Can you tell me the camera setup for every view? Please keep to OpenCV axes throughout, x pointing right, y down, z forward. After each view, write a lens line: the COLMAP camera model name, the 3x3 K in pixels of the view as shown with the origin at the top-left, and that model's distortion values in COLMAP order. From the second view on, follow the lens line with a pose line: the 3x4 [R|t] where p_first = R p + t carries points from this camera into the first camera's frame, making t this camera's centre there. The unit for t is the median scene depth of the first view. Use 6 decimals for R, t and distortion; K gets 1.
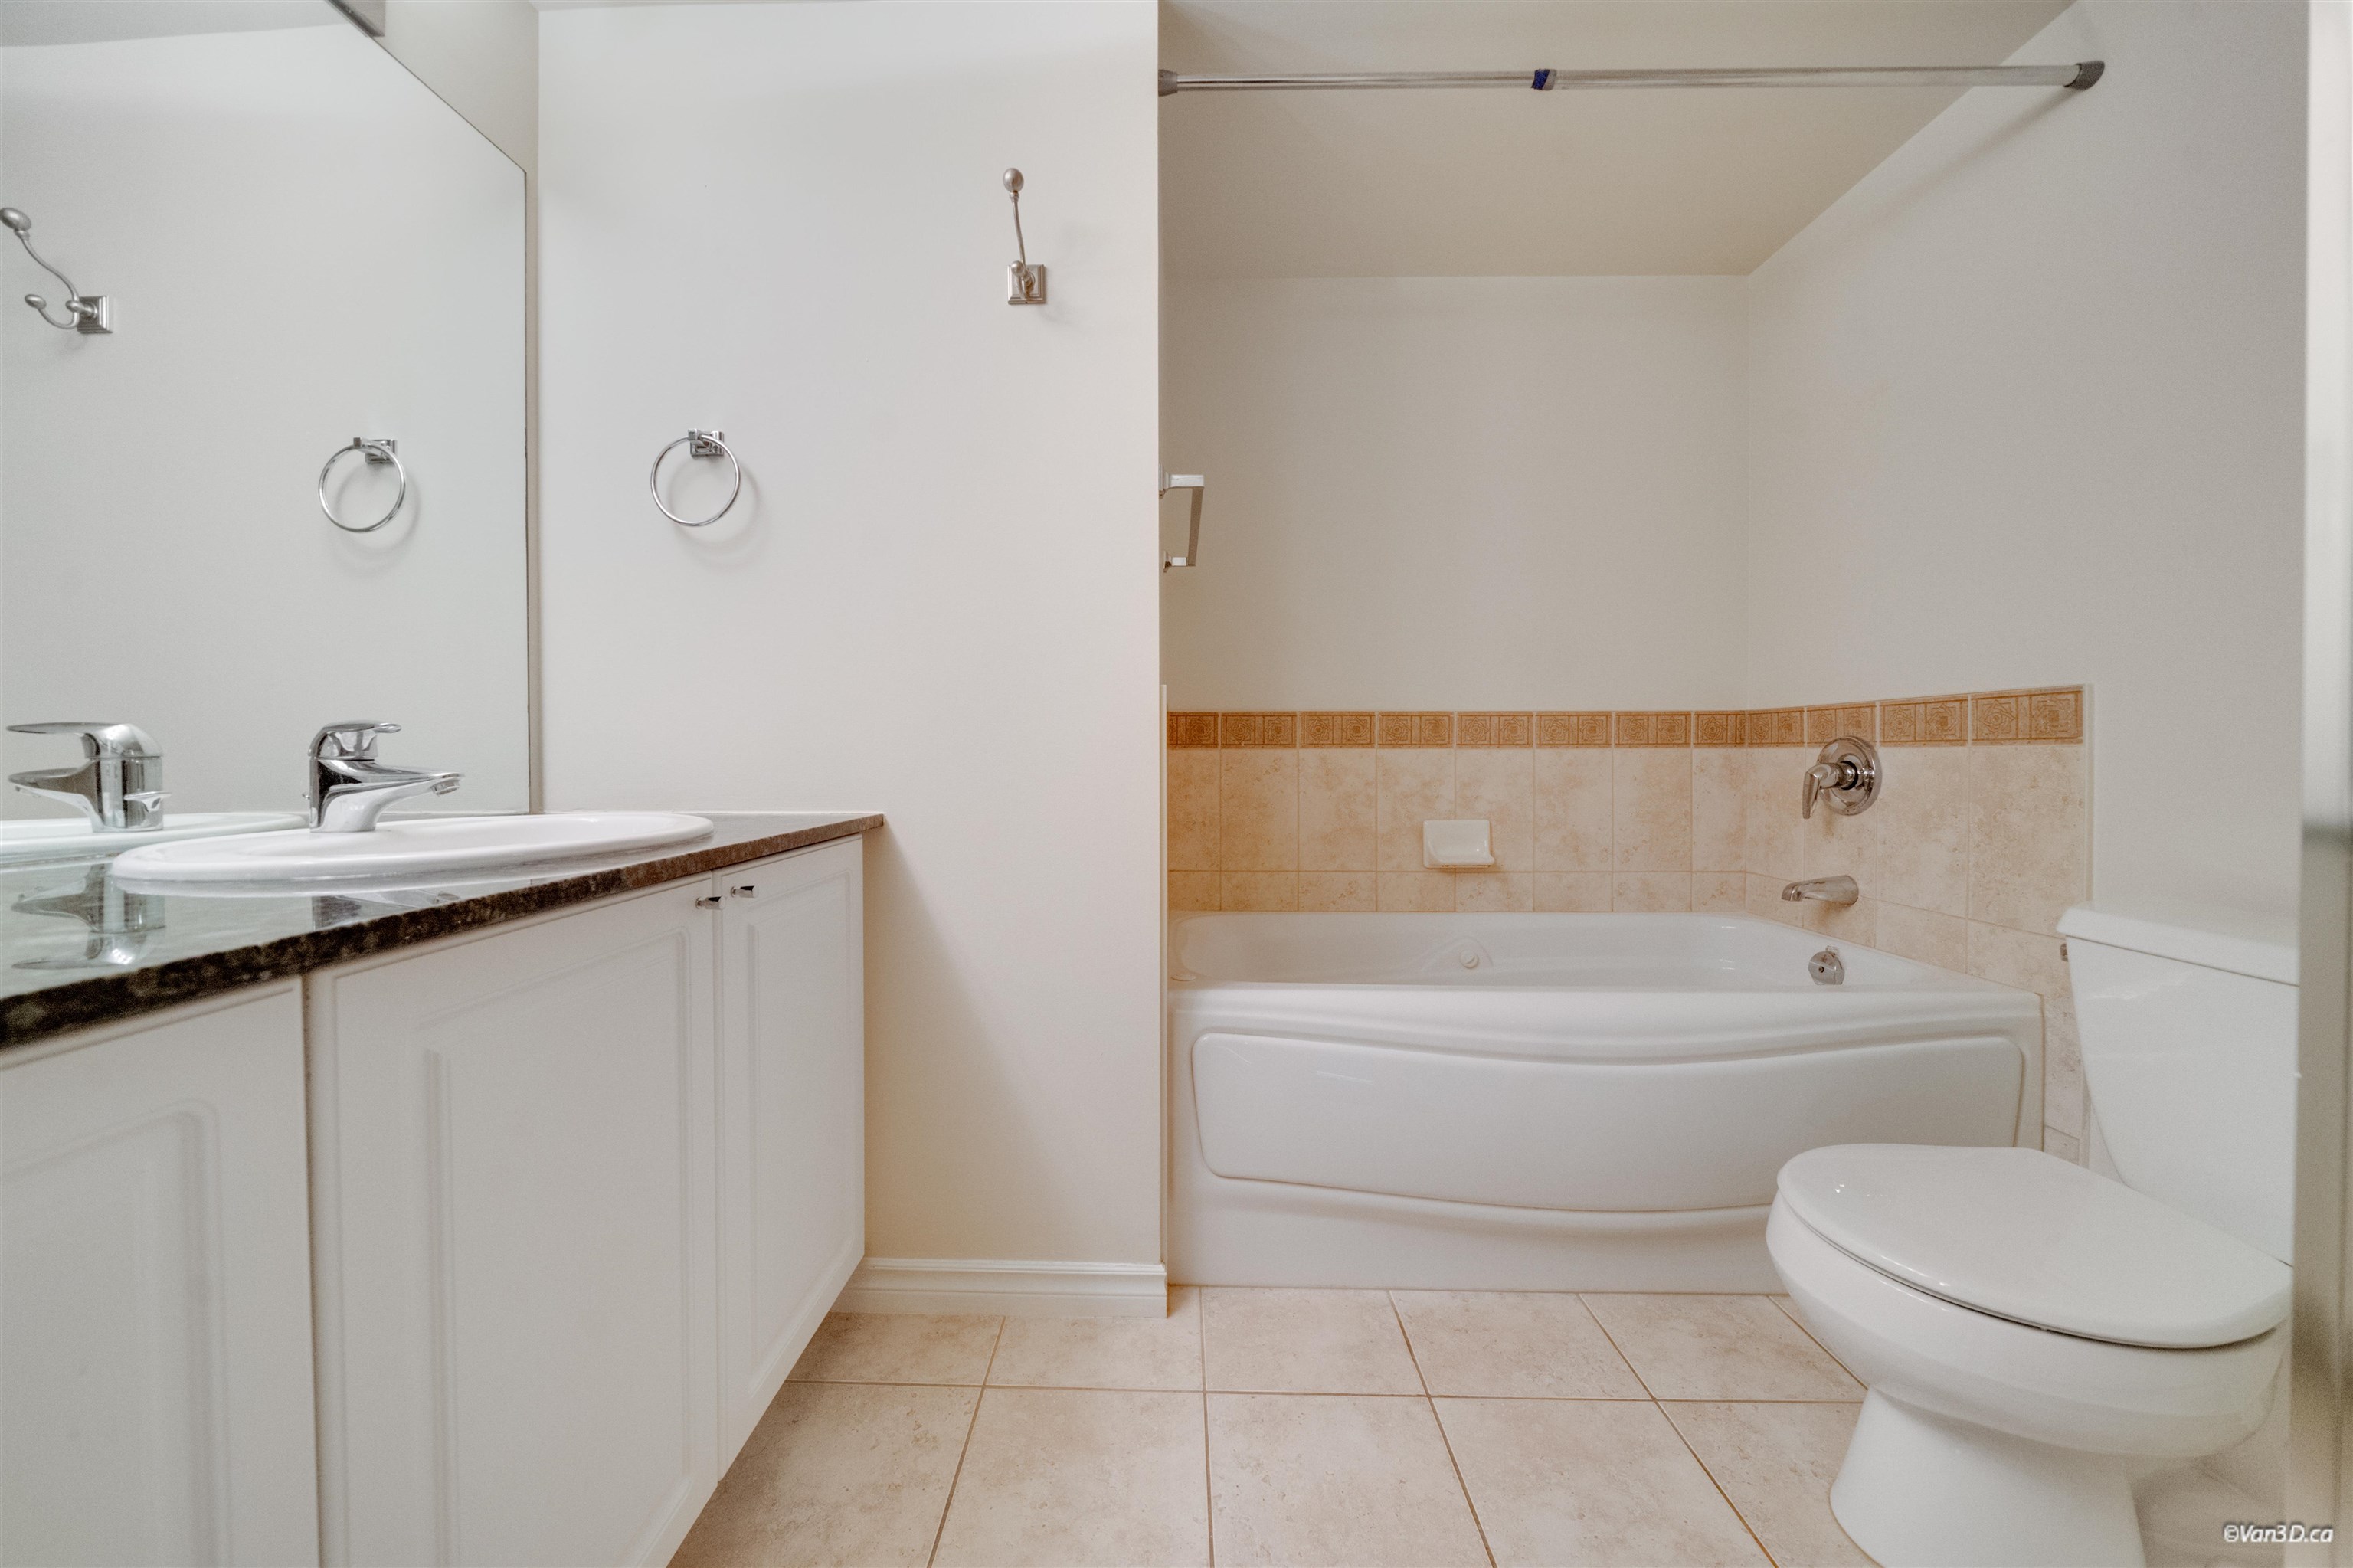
lens RADIAL K [[818.7, 0, 1151.8], [0, 818.7, 757.2], [0, 0, 1]] dist [-0.010701, 0.000170]
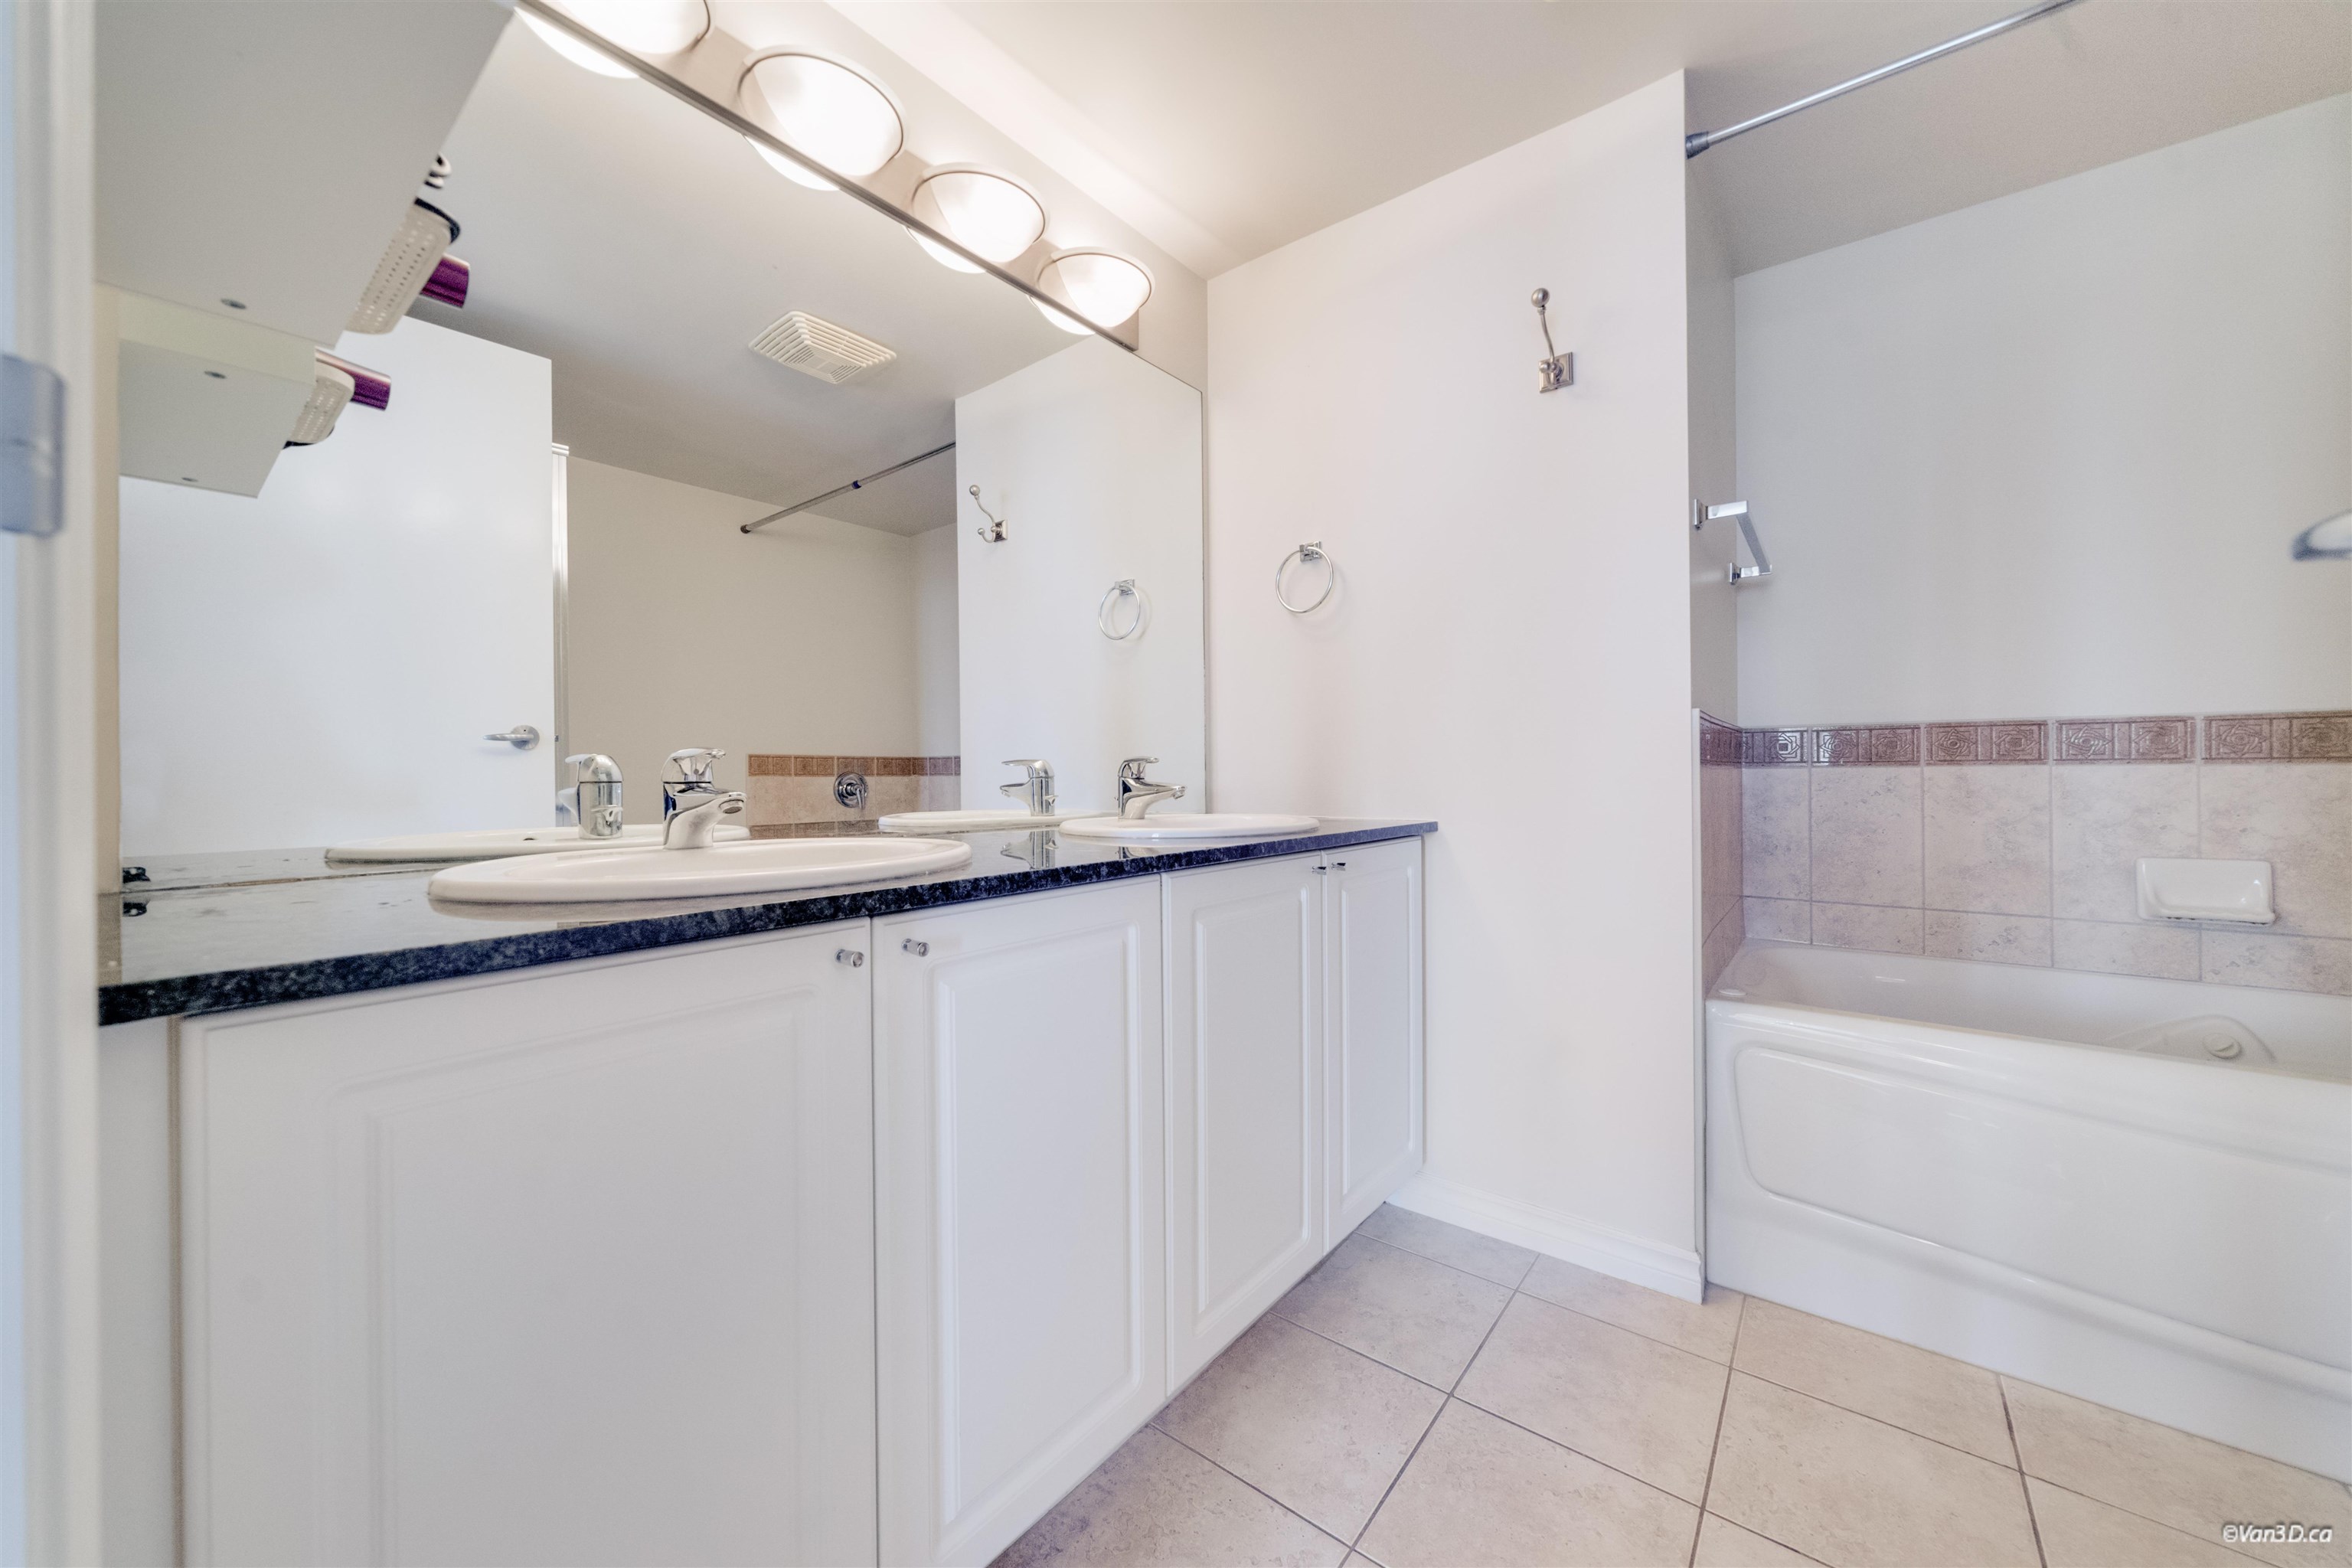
lens RADIAL K [[816.5, 0, 1179.1], [0, 816.5, 774.6], [0, 0, 1]] dist [-0.004057, 0.000020]
pose [[0.799761, -0.003964, -0.600306, 0.110453], [0.001343, 0.999988, -0.004815, 0.002423], [0.600318, 0.003045, 0.799756, -0.251902]]
